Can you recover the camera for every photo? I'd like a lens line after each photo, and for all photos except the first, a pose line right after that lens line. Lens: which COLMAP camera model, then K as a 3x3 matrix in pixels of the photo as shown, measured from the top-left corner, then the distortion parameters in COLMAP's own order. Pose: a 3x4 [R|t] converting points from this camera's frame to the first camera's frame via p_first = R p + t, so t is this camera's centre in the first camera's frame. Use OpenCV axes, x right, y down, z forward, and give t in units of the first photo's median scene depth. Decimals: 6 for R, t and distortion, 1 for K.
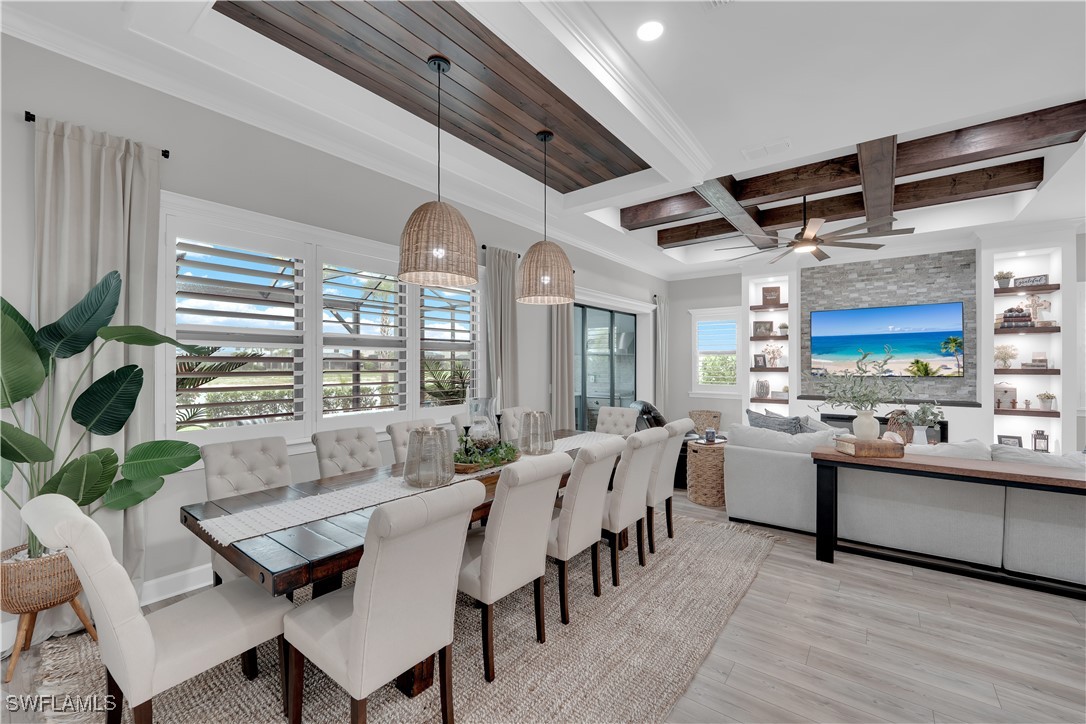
lens RADIAL K [[438.7, 0, 538.5], [0, 438.7, 353.5], [0, 0, 1]] dist [-0.014135, 0.000122]
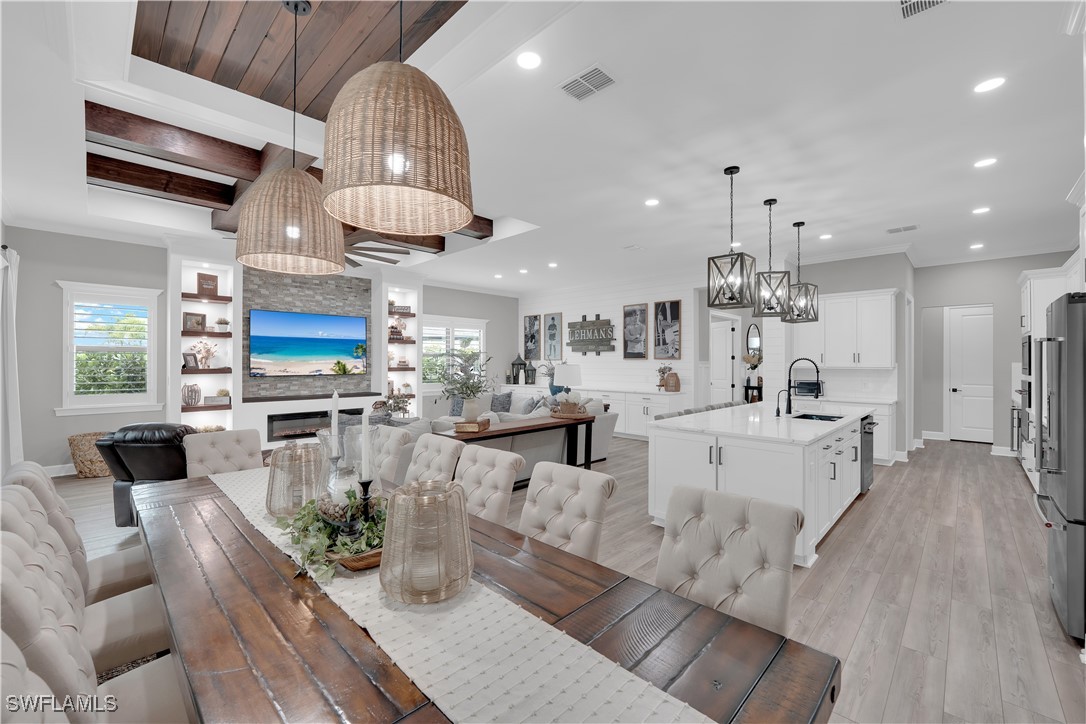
lens RADIAL K [[438.7, 0, 542.9], [0, 438.7, 358.3], [0, 0, 1]] dist [-0.014135, 0.000122]
pose [[0.115300, 0.010568, 0.993275, -0.258053], [-0.024307, 0.999674, -0.007814, 0.002785], [-0.993033, -0.023243, 0.115519, 0.270491]]
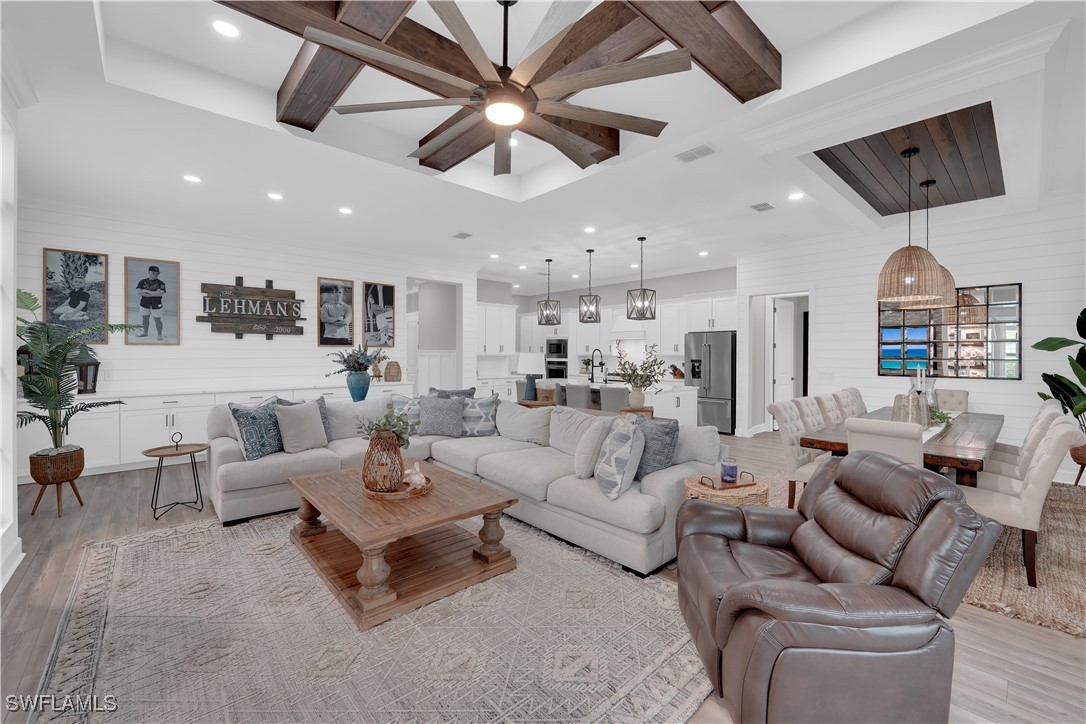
lens RADIAL K [[438.7, 0, 544.8], [0, 438.7, 358.7], [0, 0, 1]] dist [-0.014135, 0.000122]
pose [[-0.984933, -0.005360, 0.172852, 0.373183], [-0.007163, 0.999926, -0.009809, 0.025439], [-0.172786, -0.010900, -0.984899, 1.091061]]
